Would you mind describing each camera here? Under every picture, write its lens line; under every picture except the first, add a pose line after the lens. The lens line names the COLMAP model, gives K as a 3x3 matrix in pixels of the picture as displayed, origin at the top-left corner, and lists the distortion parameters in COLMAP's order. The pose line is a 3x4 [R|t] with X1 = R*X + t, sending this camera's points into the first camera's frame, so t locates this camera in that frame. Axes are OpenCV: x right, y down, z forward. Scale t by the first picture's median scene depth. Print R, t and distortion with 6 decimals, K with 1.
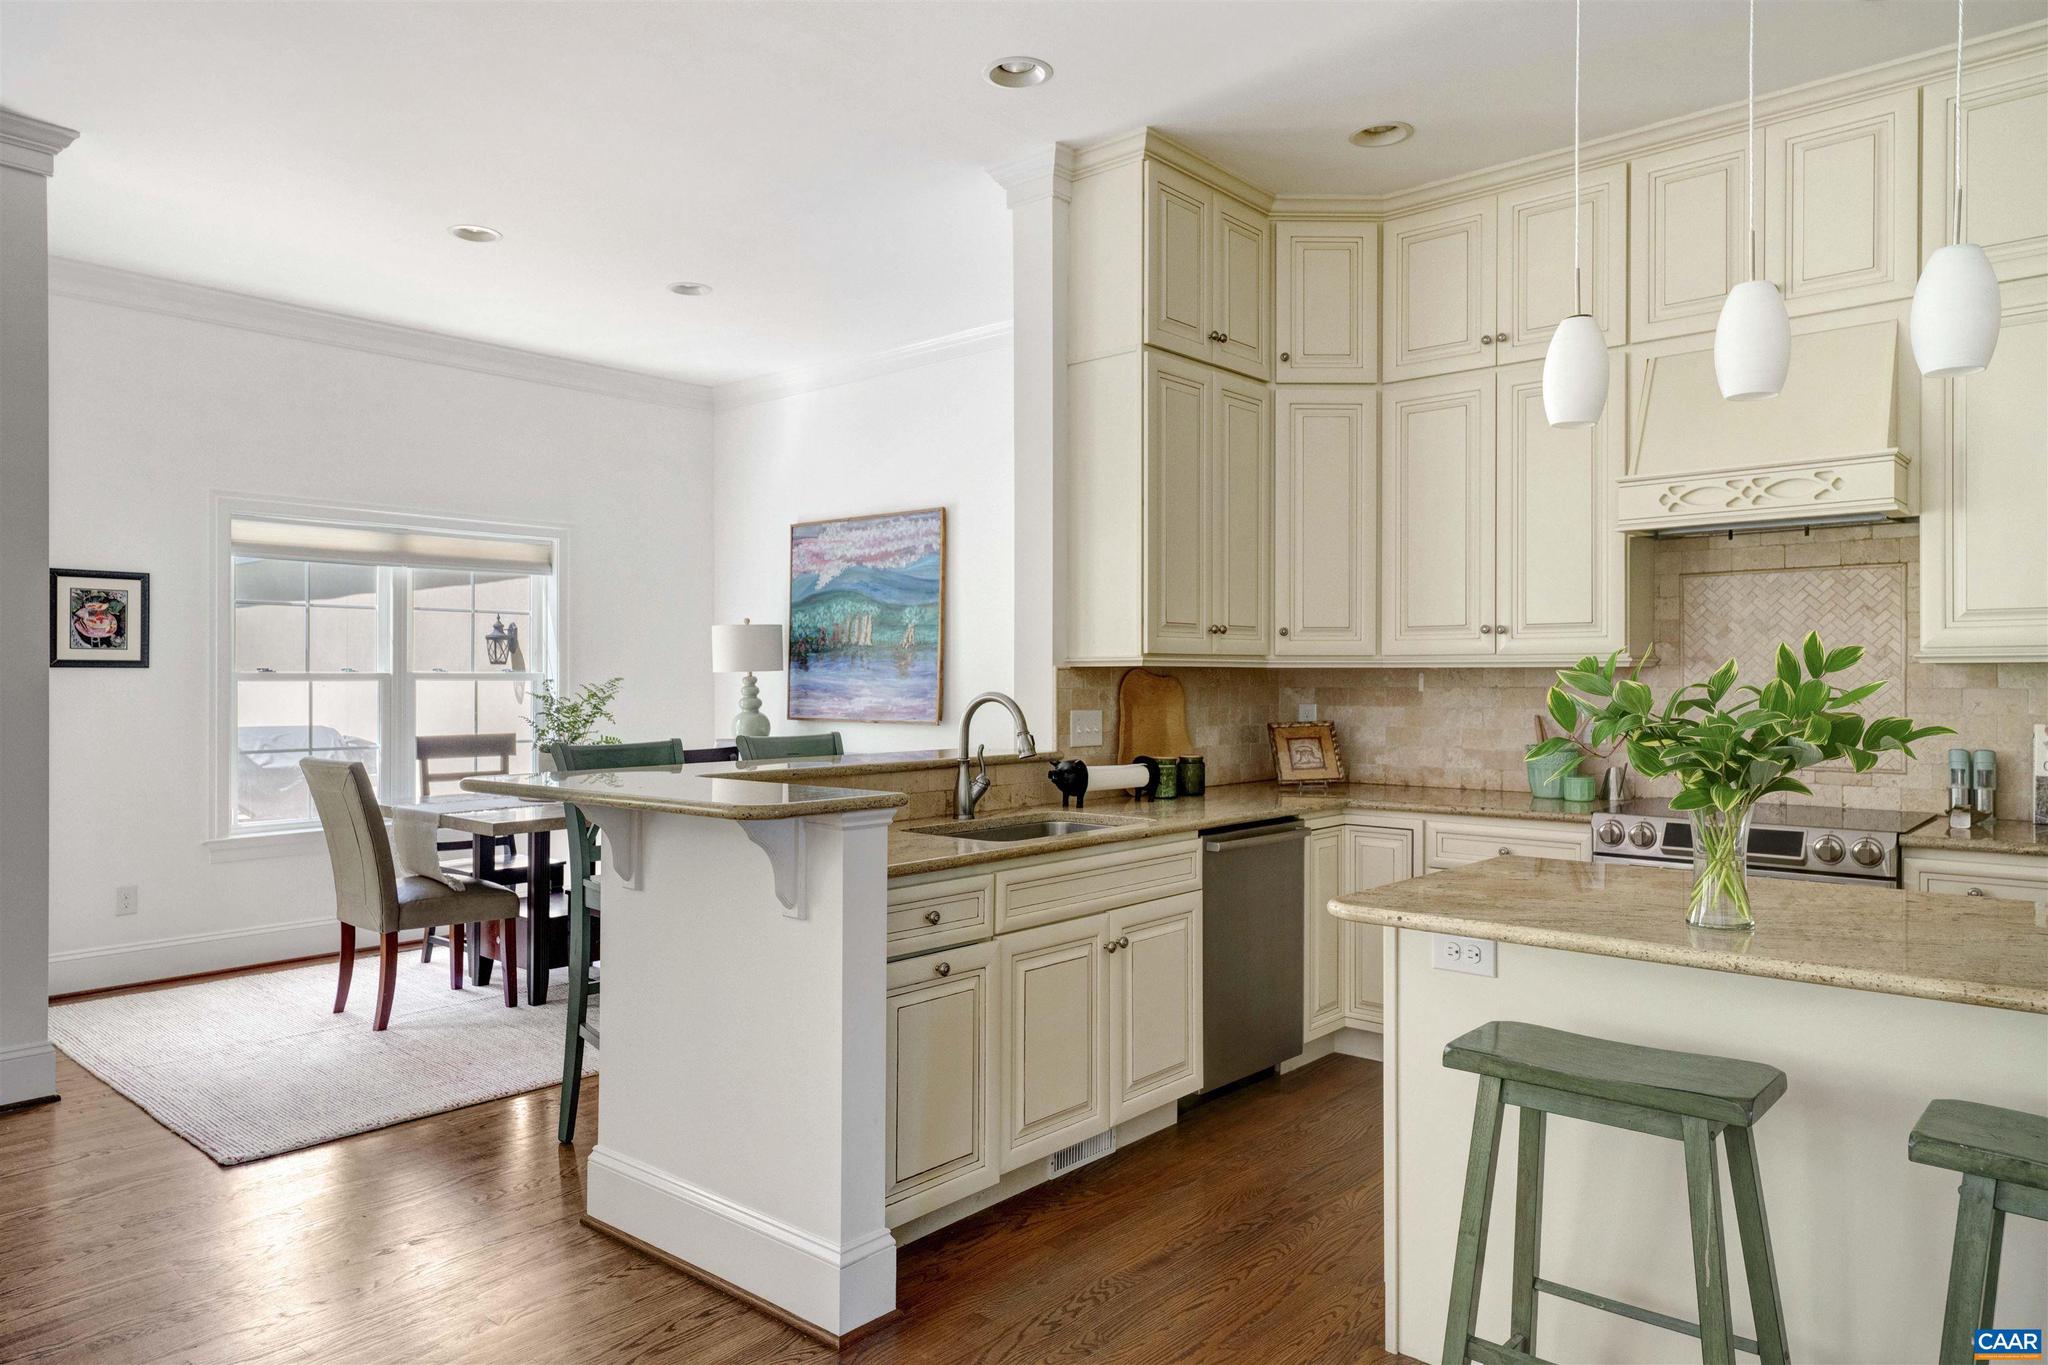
lens RADIAL K [[1346.0, 0, 1024.0], [0, 1346.0, 682.5], [0, 0, 1]] dist [0.000944, 0.048384]
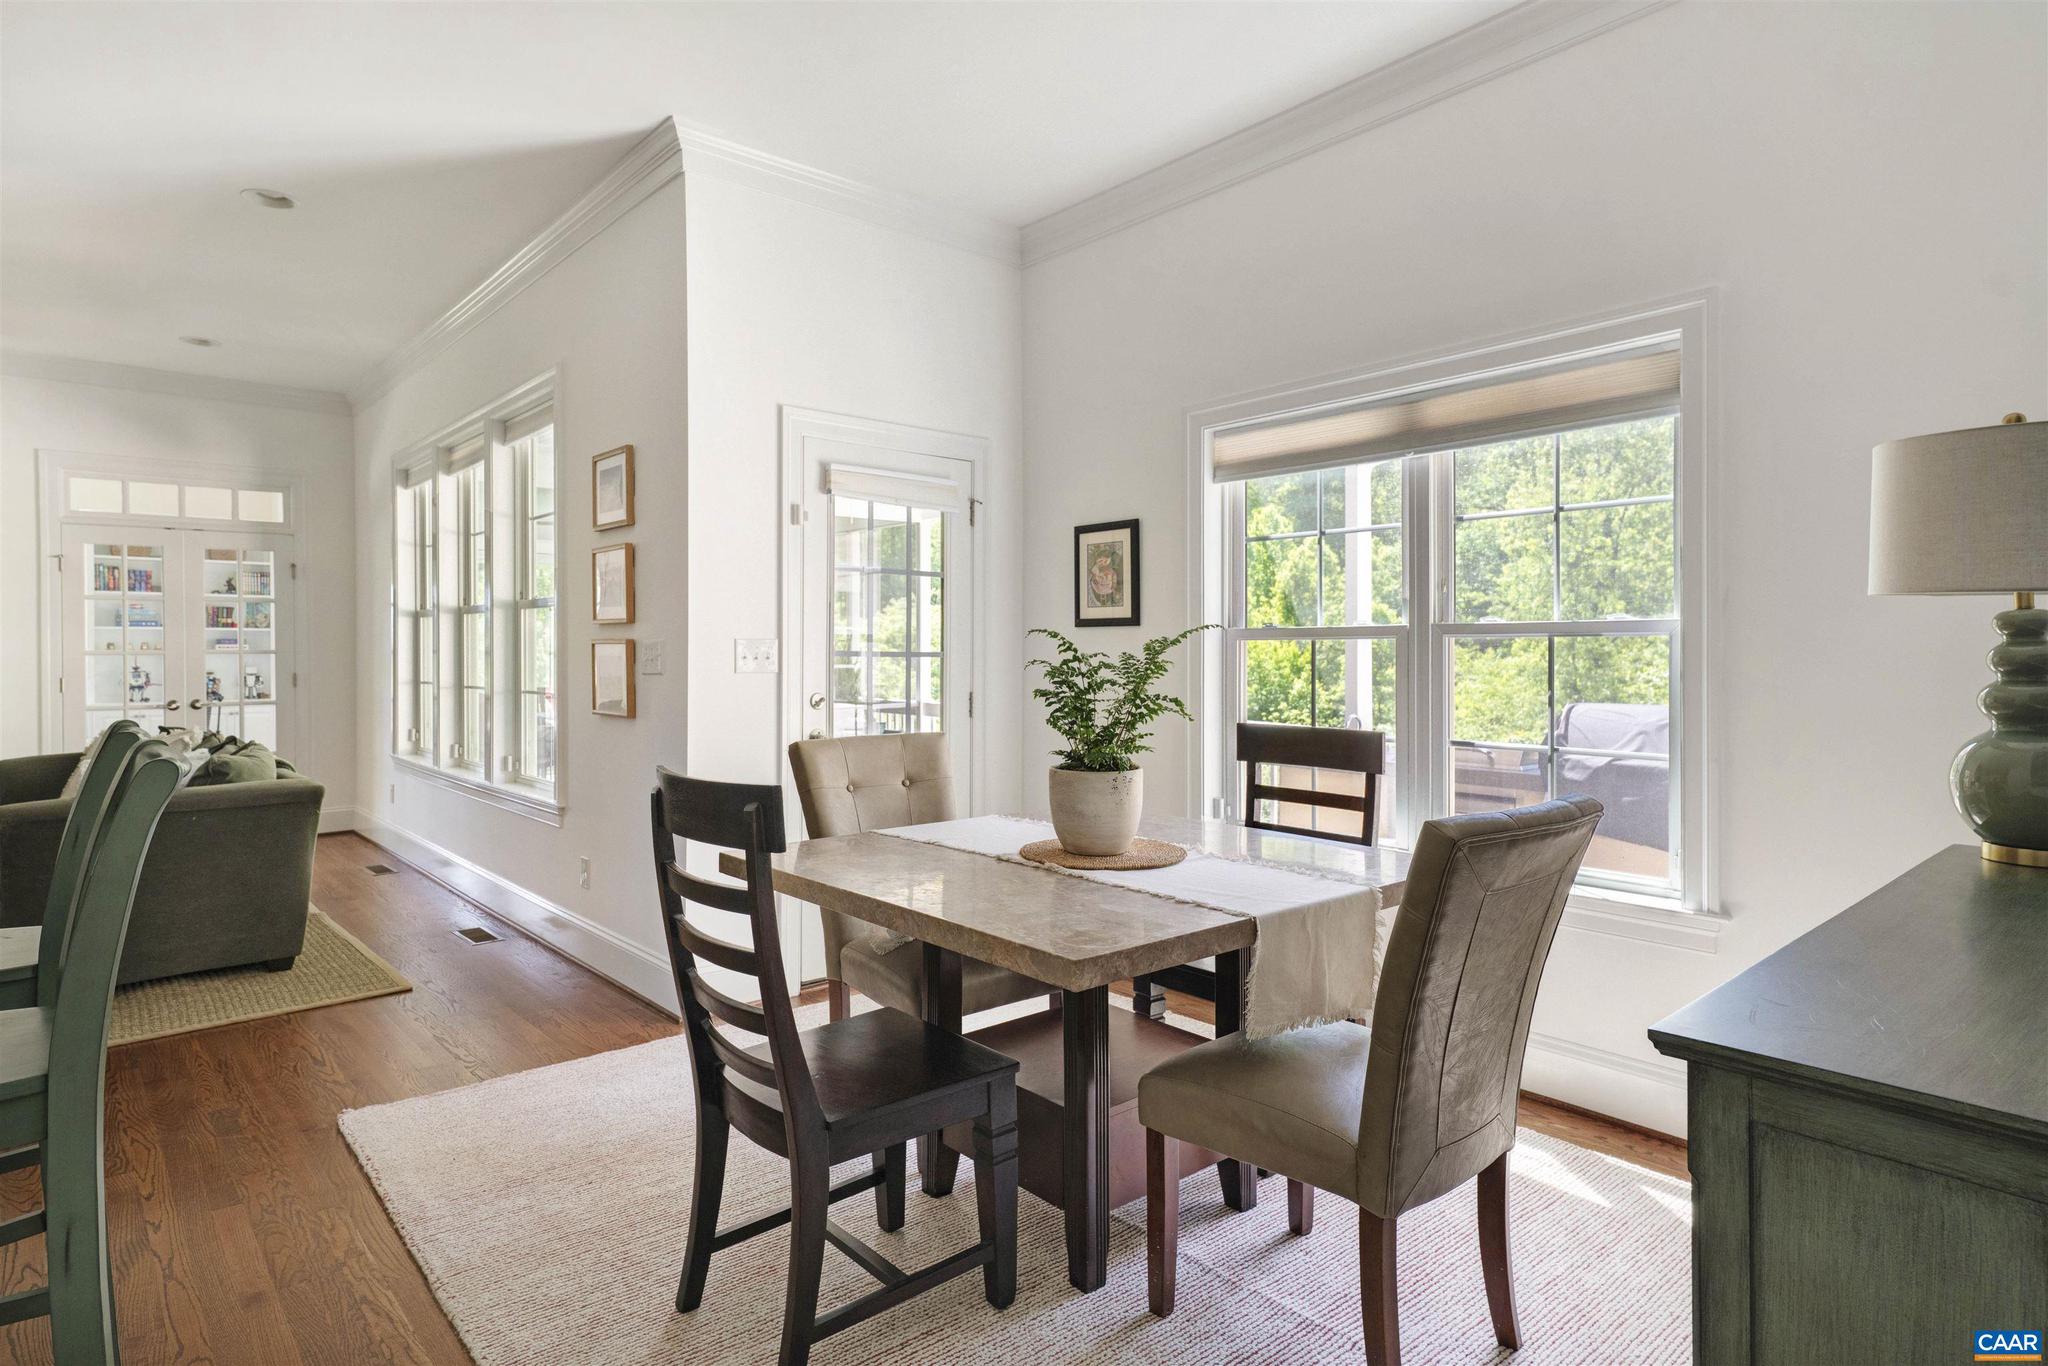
lens RADIAL K [[1146.5, 0, 1024.0], [0, 1146.5, 683.0], [0, 0, 1]] dist [-0.001983, -0.000467]
pose [[-0.147426, 0.026783, -0.988710, 0.126739], [-0.000781, 0.999630, 0.027195, 0.007464], [0.989073, 0.004782, -0.147351, 1.223905]]
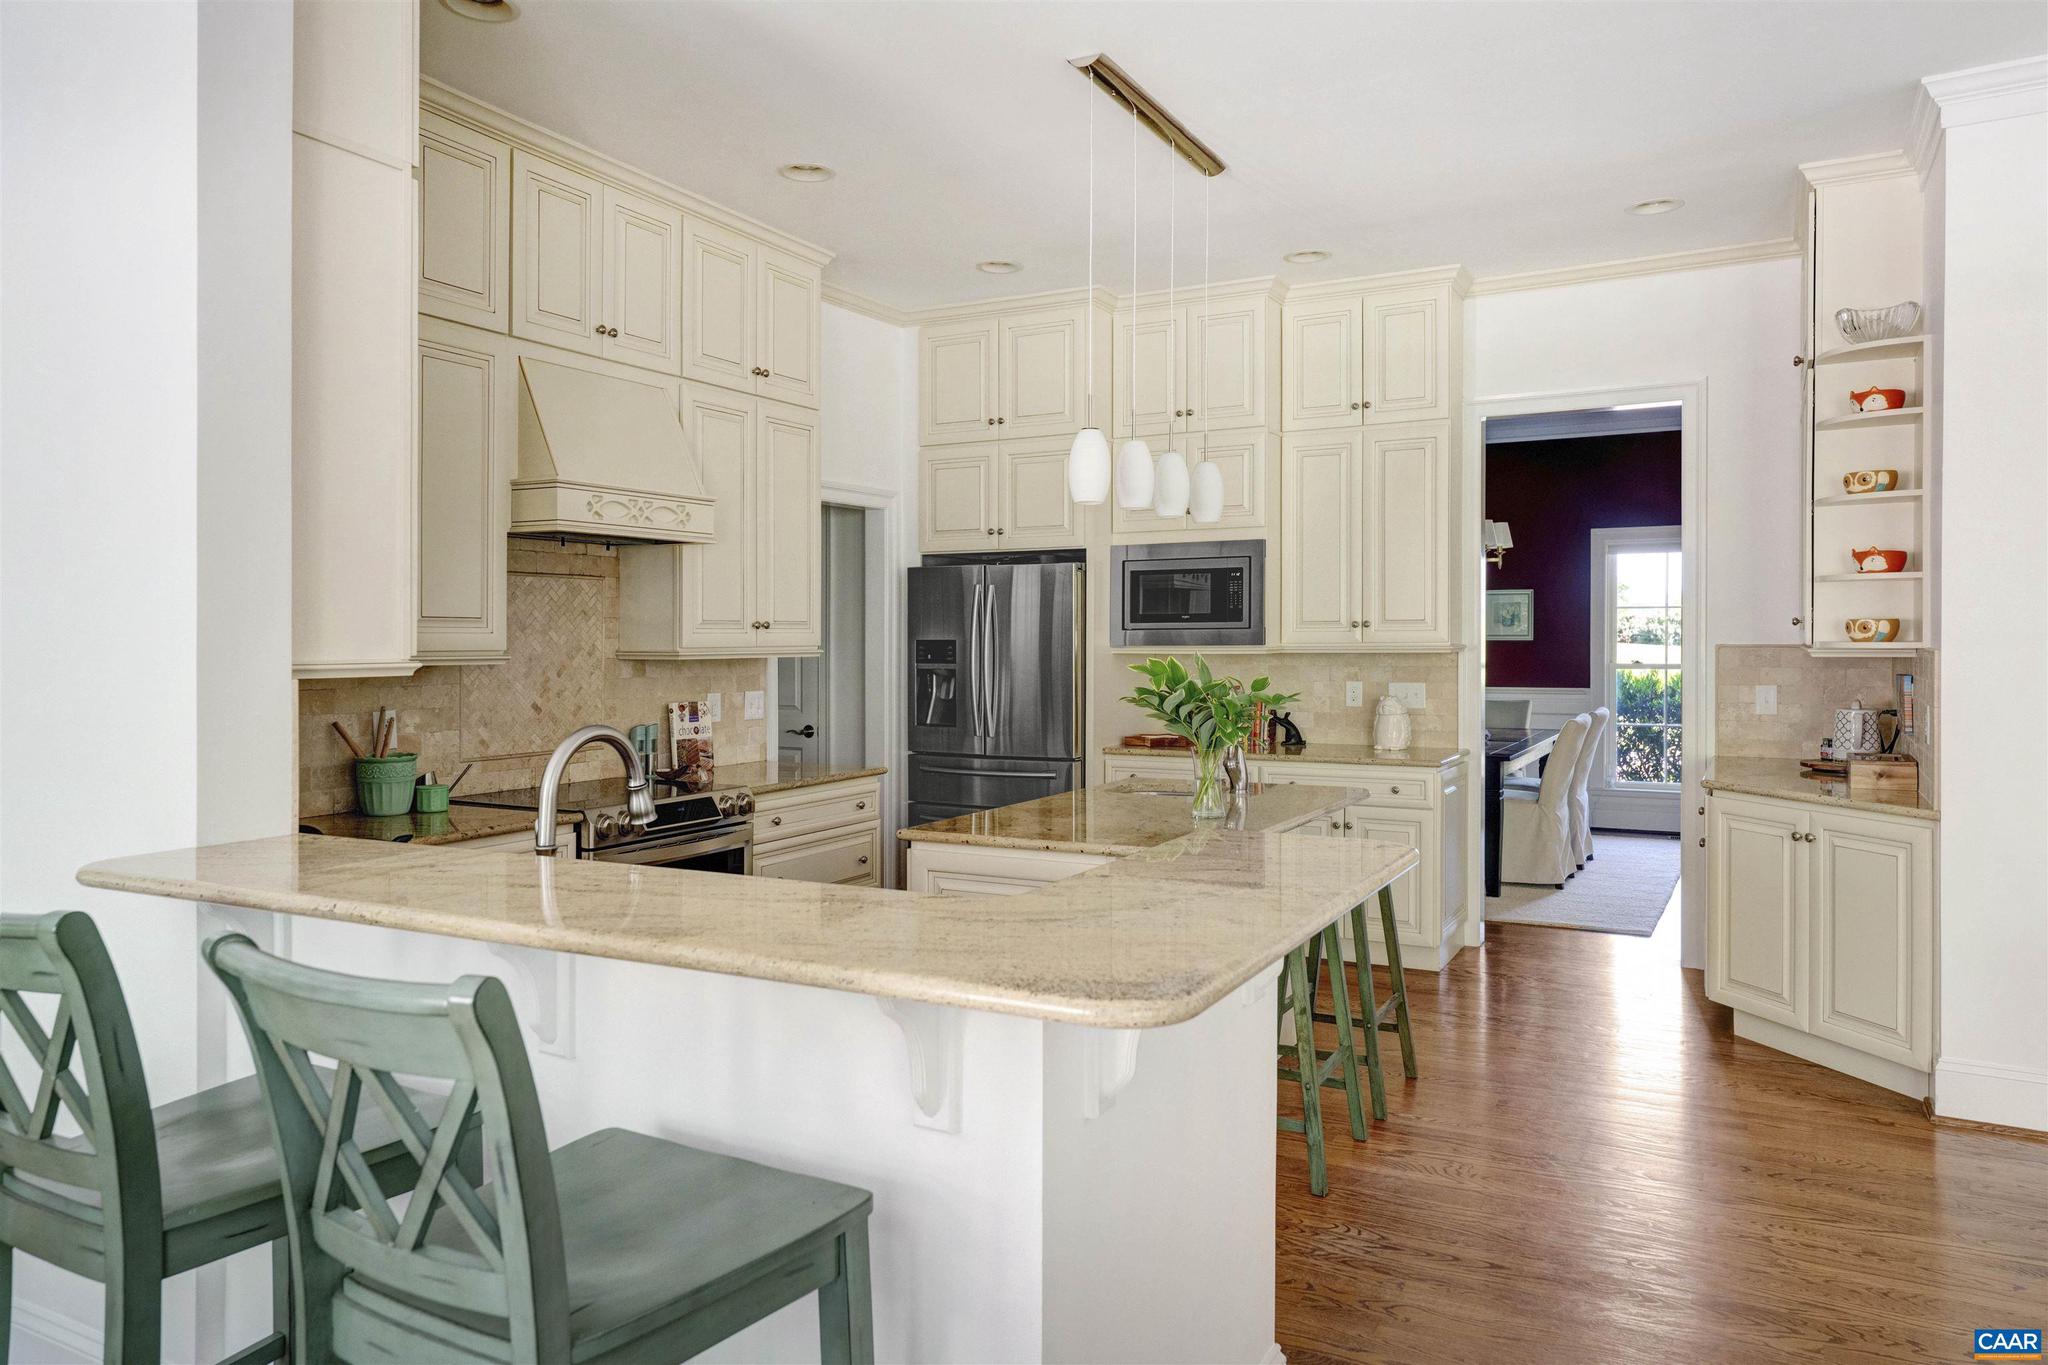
lens RADIAL K [[1346.0, 0, 1024.0], [0, 1346.0, 682.5], [0, 0, 1]] dist [0.000944, 0.048384]
pose [[-0.230385, -0.029279, 0.972659, -0.529210], [0.003013, 0.999521, 0.030801, -0.024722], [-0.973095, 0.010027, -0.230187, 0.771298]]
